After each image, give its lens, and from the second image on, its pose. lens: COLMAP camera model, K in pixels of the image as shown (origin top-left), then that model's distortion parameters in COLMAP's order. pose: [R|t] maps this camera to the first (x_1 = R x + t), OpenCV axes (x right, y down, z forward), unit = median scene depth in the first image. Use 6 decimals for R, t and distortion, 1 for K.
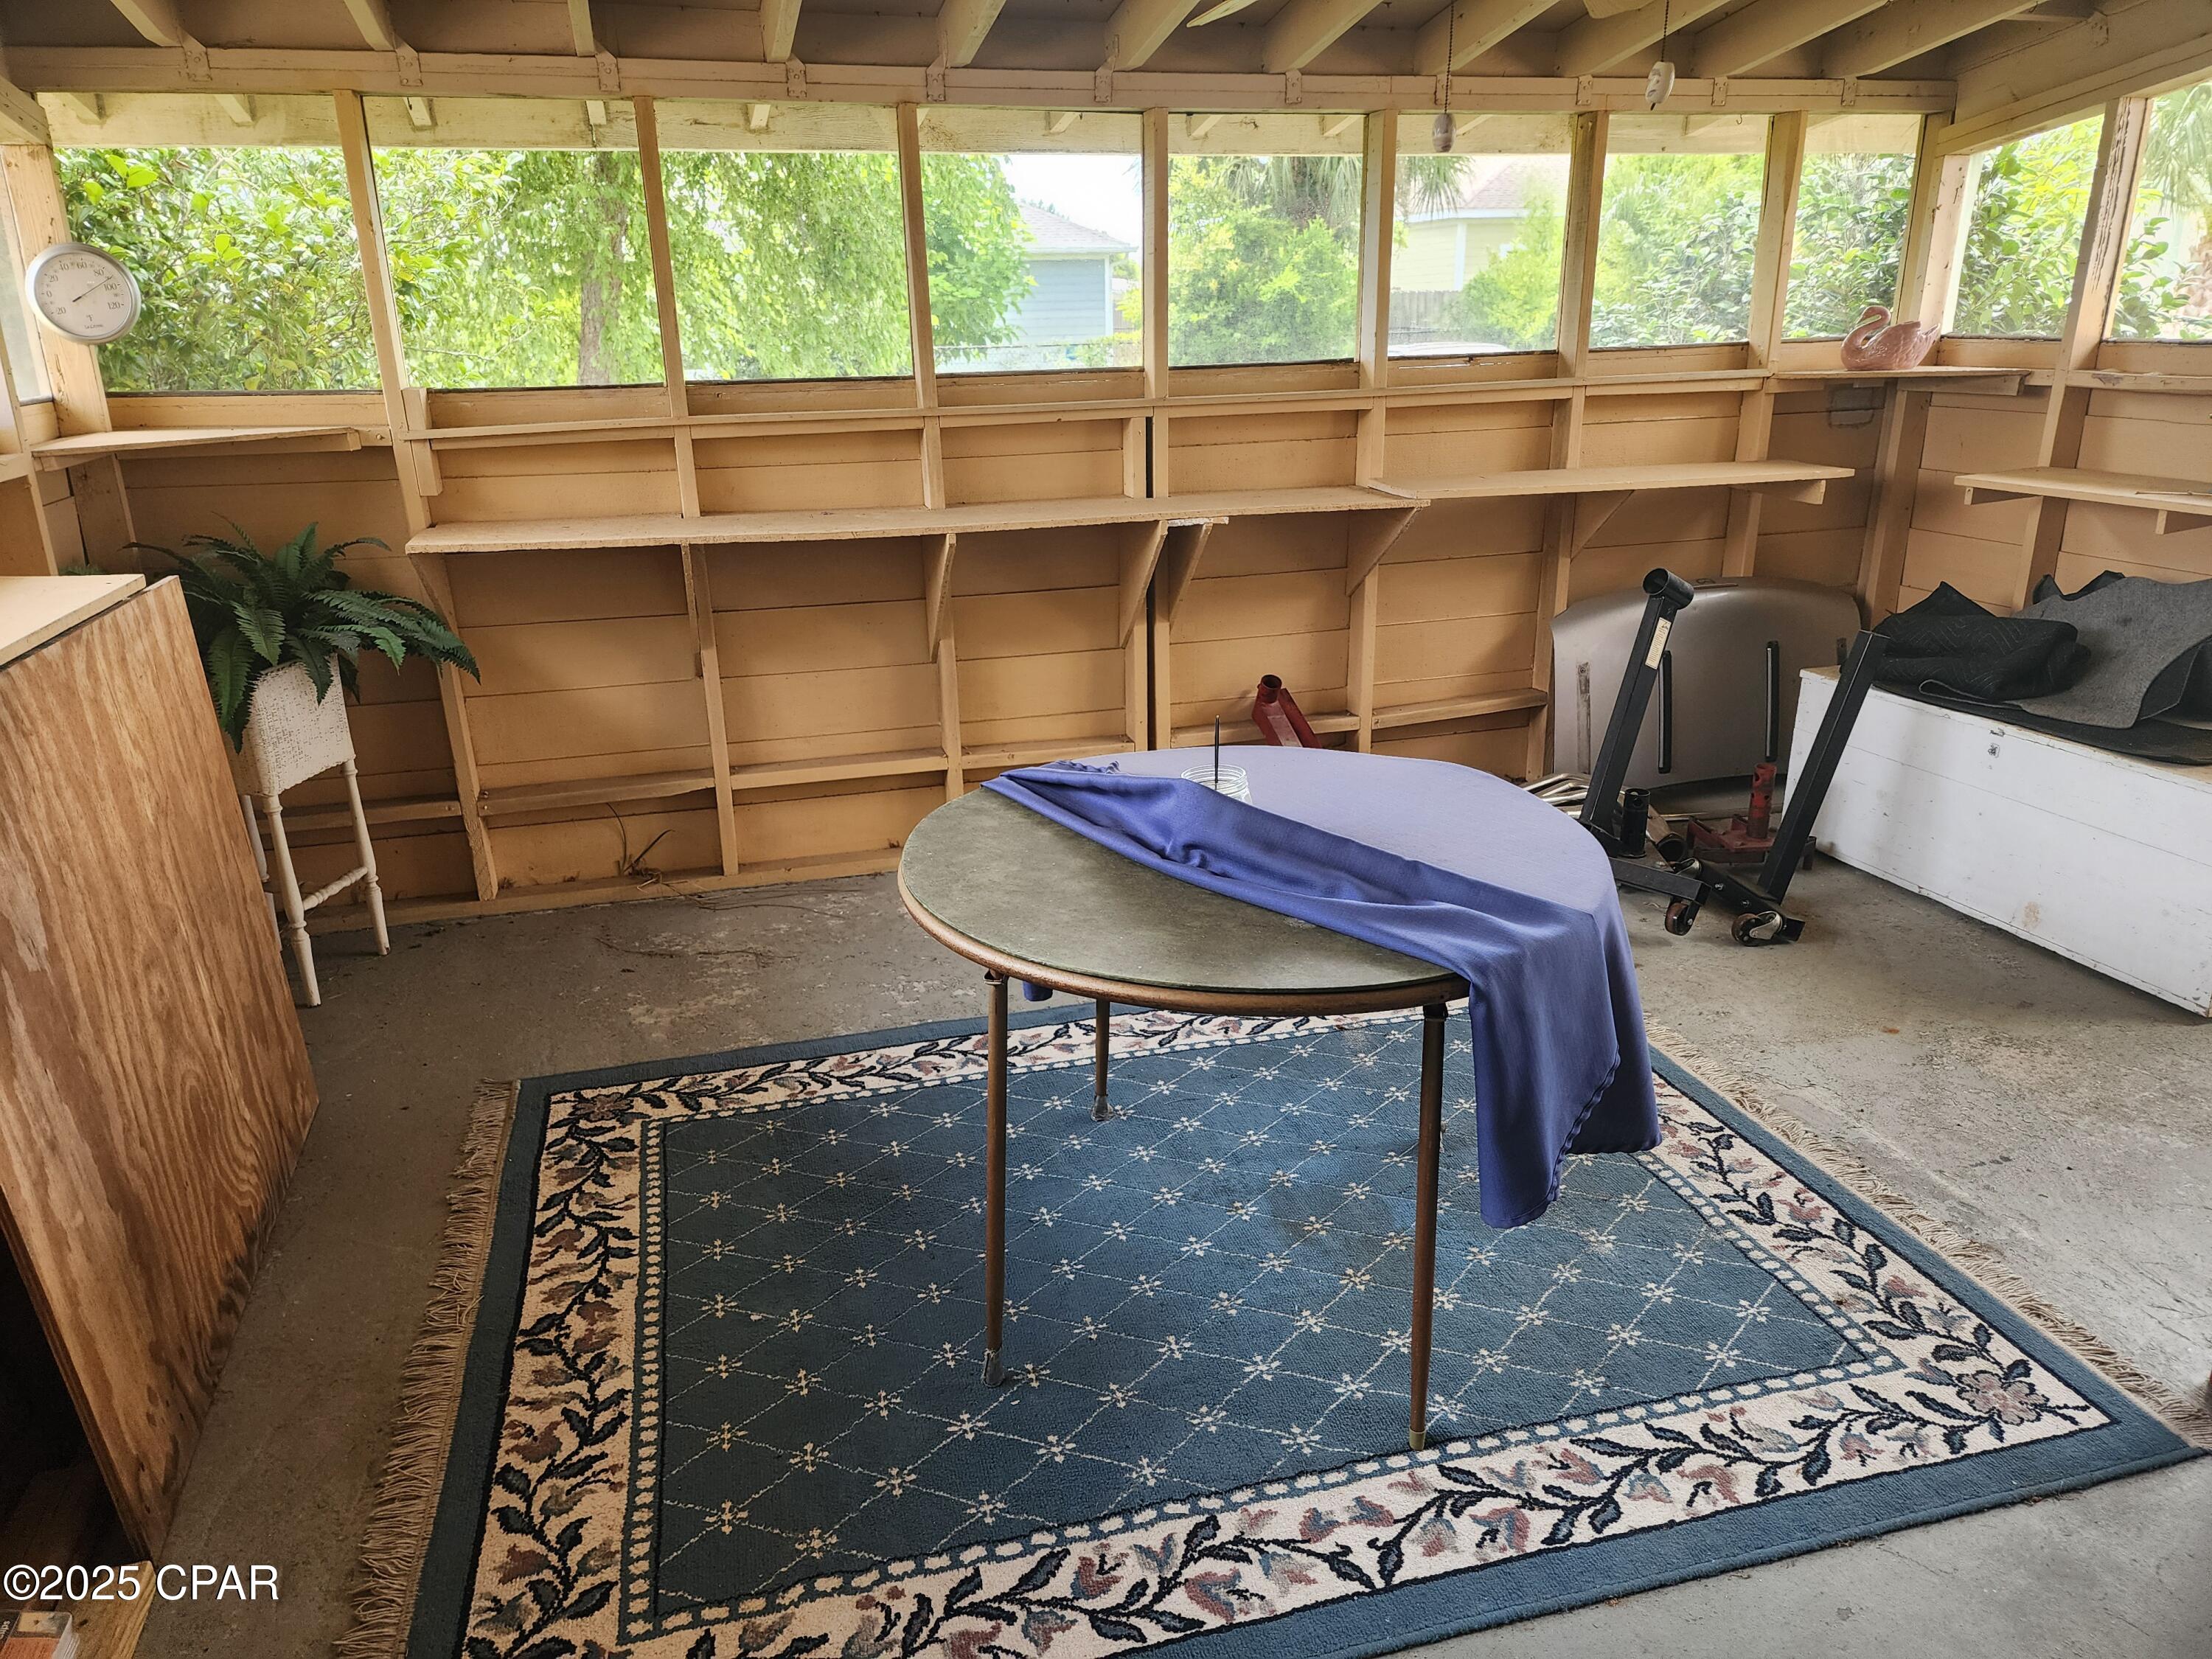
lens RADIAL K [[1477.7, 0, 1103.1], [0, 1477.7, 826.7], [0, 0, 1]] dist [0.027655, -0.012638]
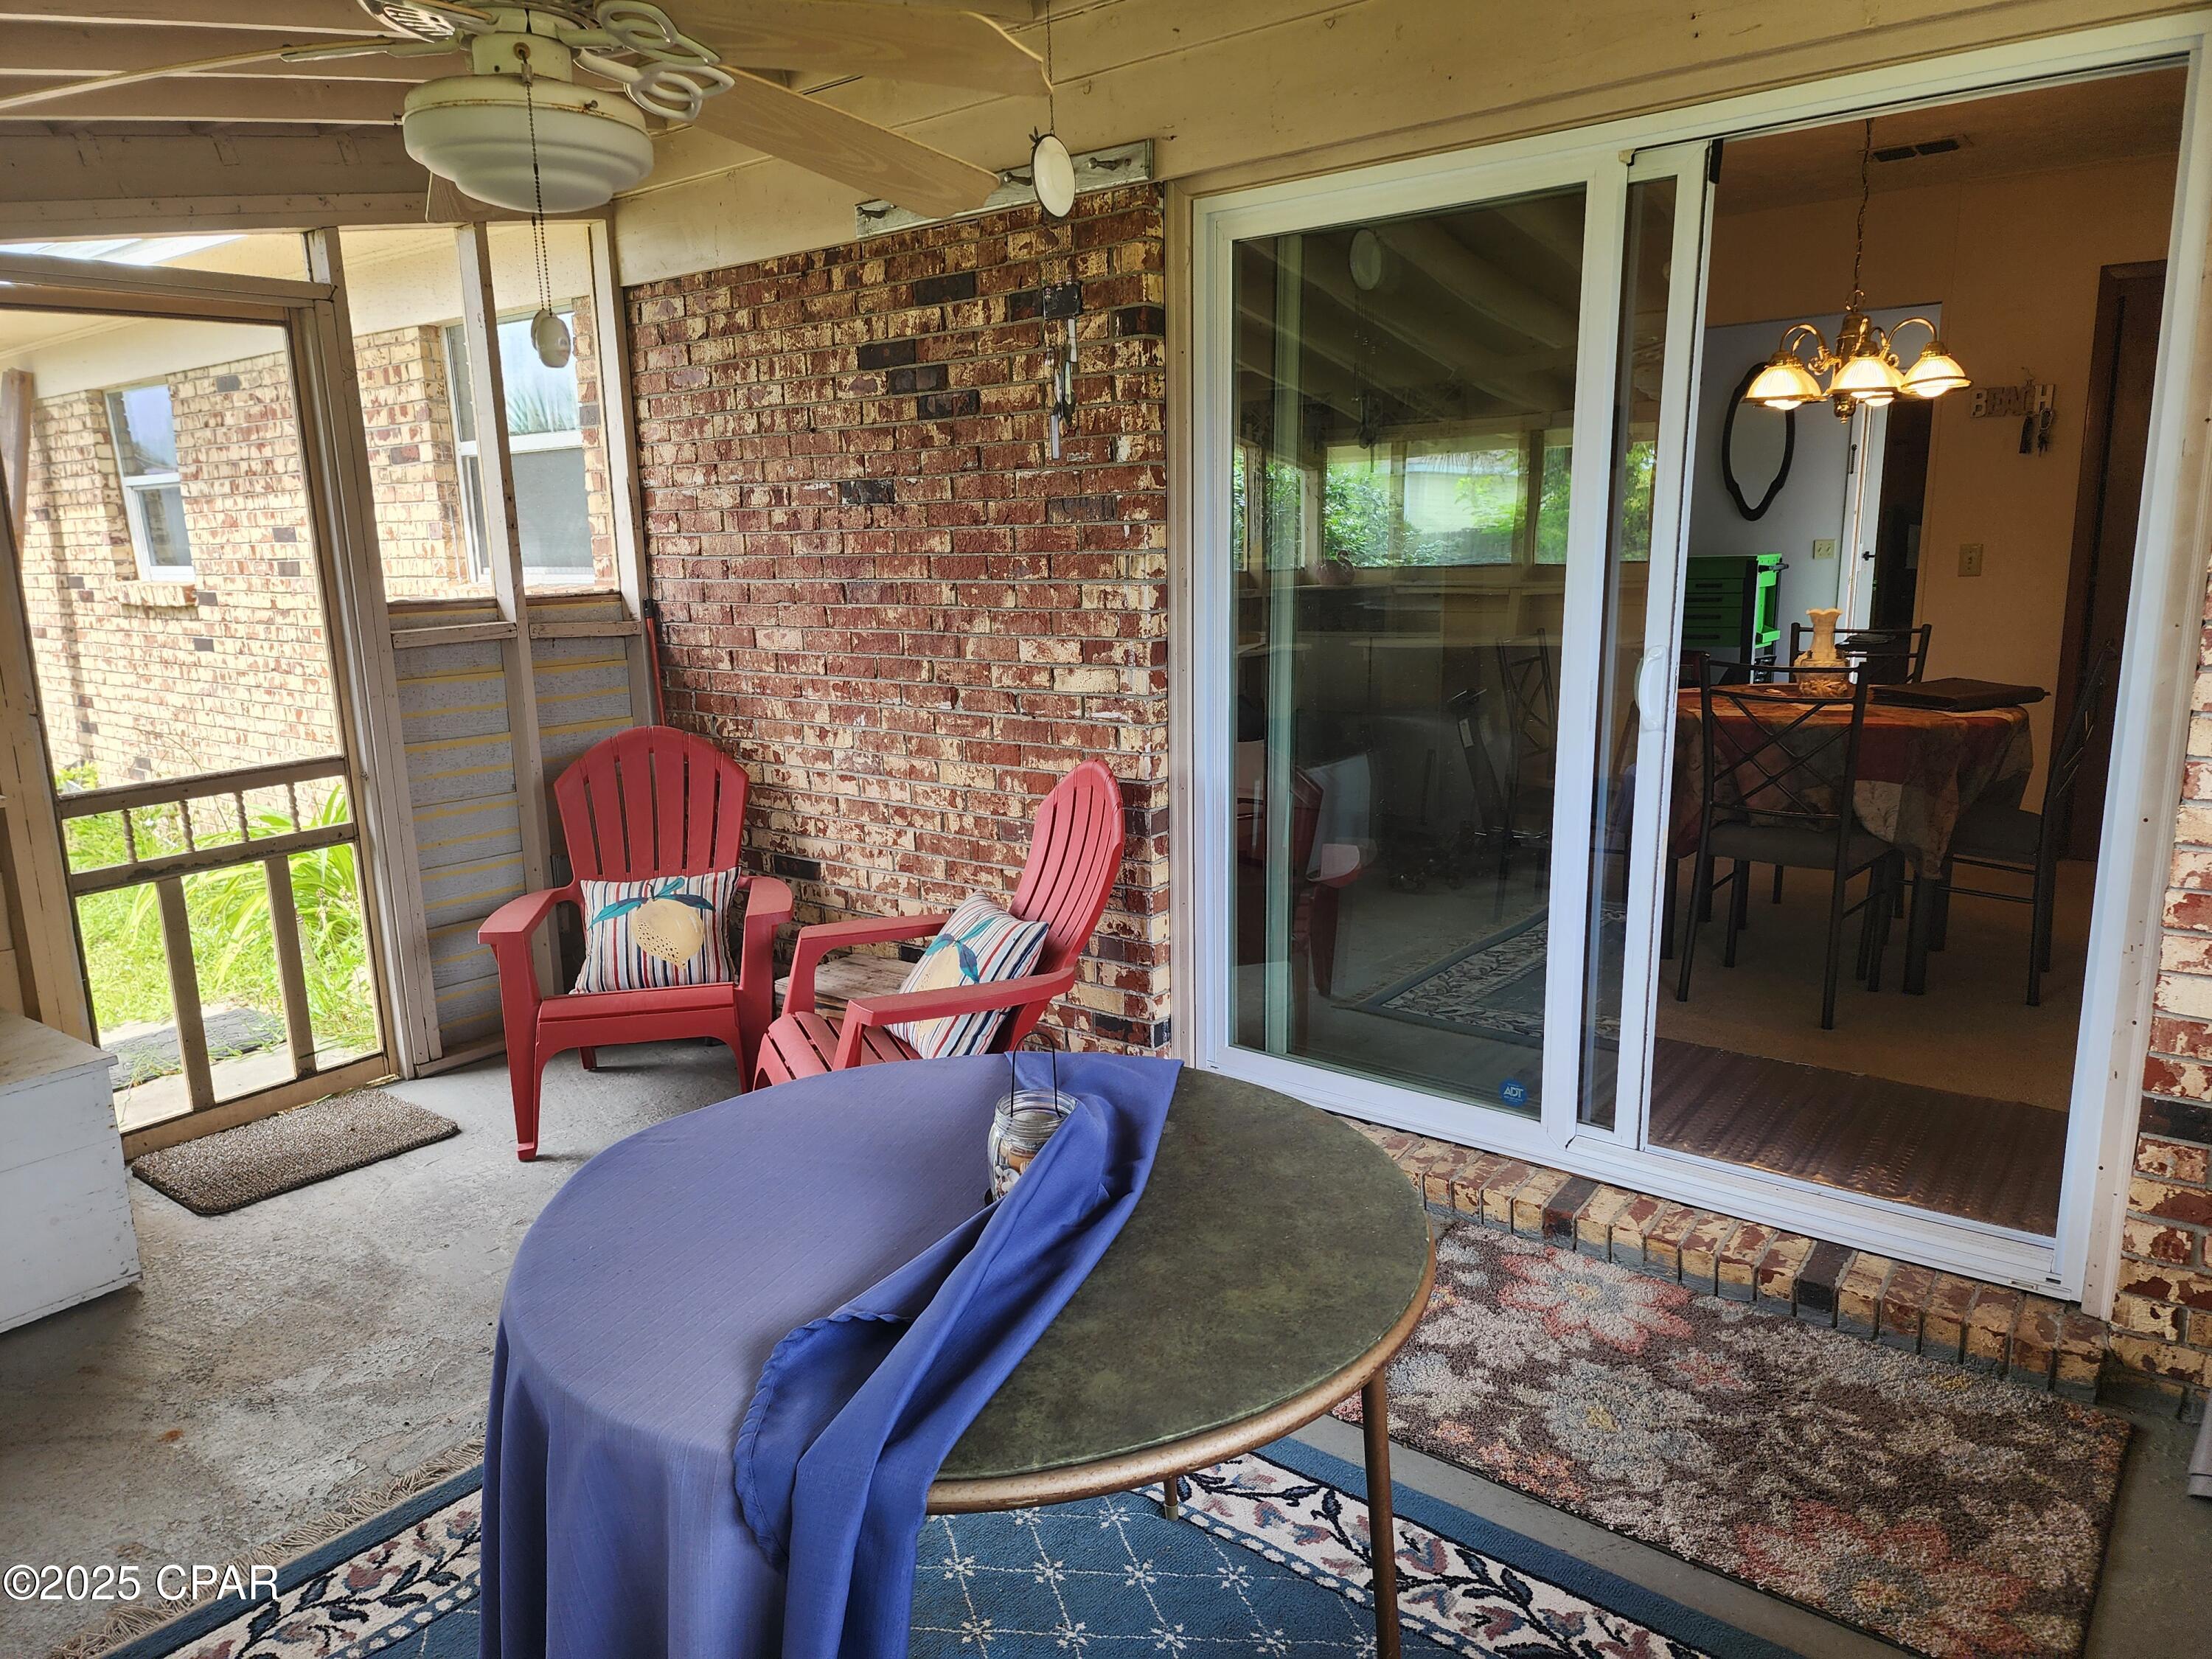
lens RADIAL K [[1477.7, 0, 1113.8], [0, 1477.7, 832.0], [0, 0, 1]] dist [0.027655, -0.012638]
pose [[-0.584923, -0.135772, 0.799645, -0.654599], [0.303898, 0.877386, 0.371267, -0.518034], [-0.752005, 0.460173, -0.471942, 1.480655]]
